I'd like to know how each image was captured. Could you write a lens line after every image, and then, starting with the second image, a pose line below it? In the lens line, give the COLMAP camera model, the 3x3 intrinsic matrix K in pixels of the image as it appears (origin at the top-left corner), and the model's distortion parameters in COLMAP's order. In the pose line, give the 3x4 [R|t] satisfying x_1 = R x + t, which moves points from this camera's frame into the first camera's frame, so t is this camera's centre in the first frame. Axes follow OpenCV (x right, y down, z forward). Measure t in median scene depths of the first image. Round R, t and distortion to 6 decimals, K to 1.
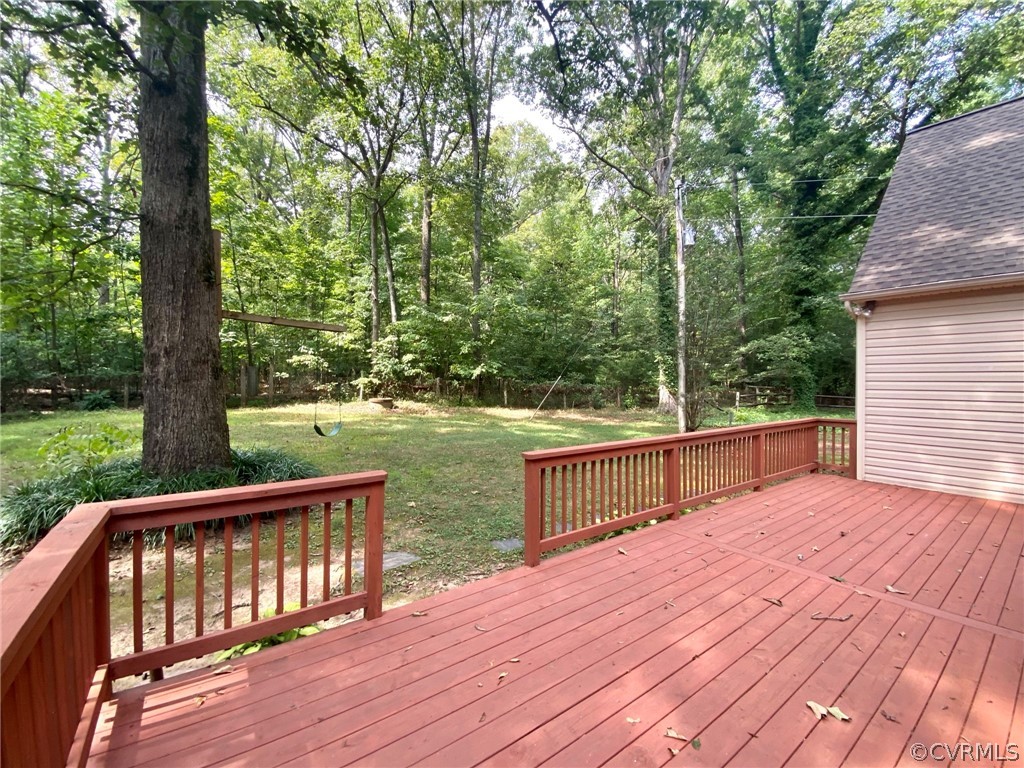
lens RADIAL K [[416.5, 0, 509.3], [0, 416.5, 380.3], [0, 0, 1]] dist [-0.006716, -0.006371]
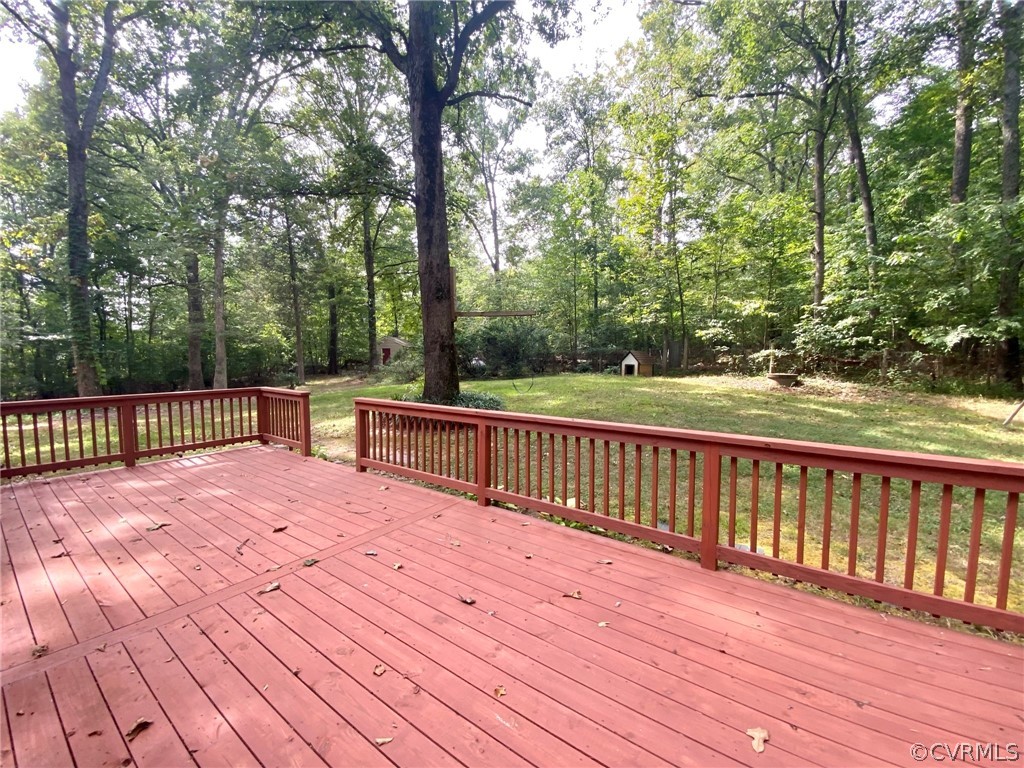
lens RADIAL K [[416.5, 0, 508.8], [0, 416.5, 384.4], [0, 0, 1]] dist [-0.006716, -0.006371]
pose [[0.318015, 0.066061, -0.945781, 1.309943], [-0.001207, 0.997597, 0.069275, 0.028749], [0.948085, -0.020889, 0.317331, 0.845463]]
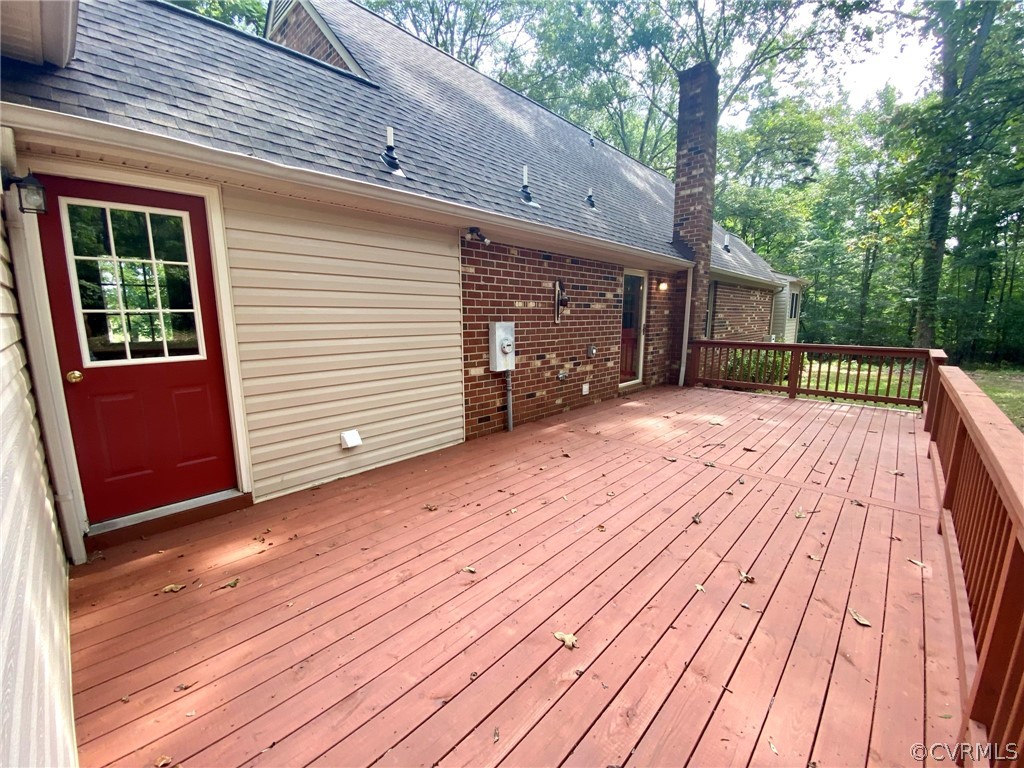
lens RADIAL K [[416.5, 0, 516.7], [0, 416.5, 381.5], [0, 0, 1]] dist [-0.006716, -0.006371]
pose [[-0.978171, 0.028656, -0.205817, 1.190058], [-0.005156, 0.986794, 0.161899, 0.037109], [0.207738, 0.159426, -0.965105, 1.509553]]
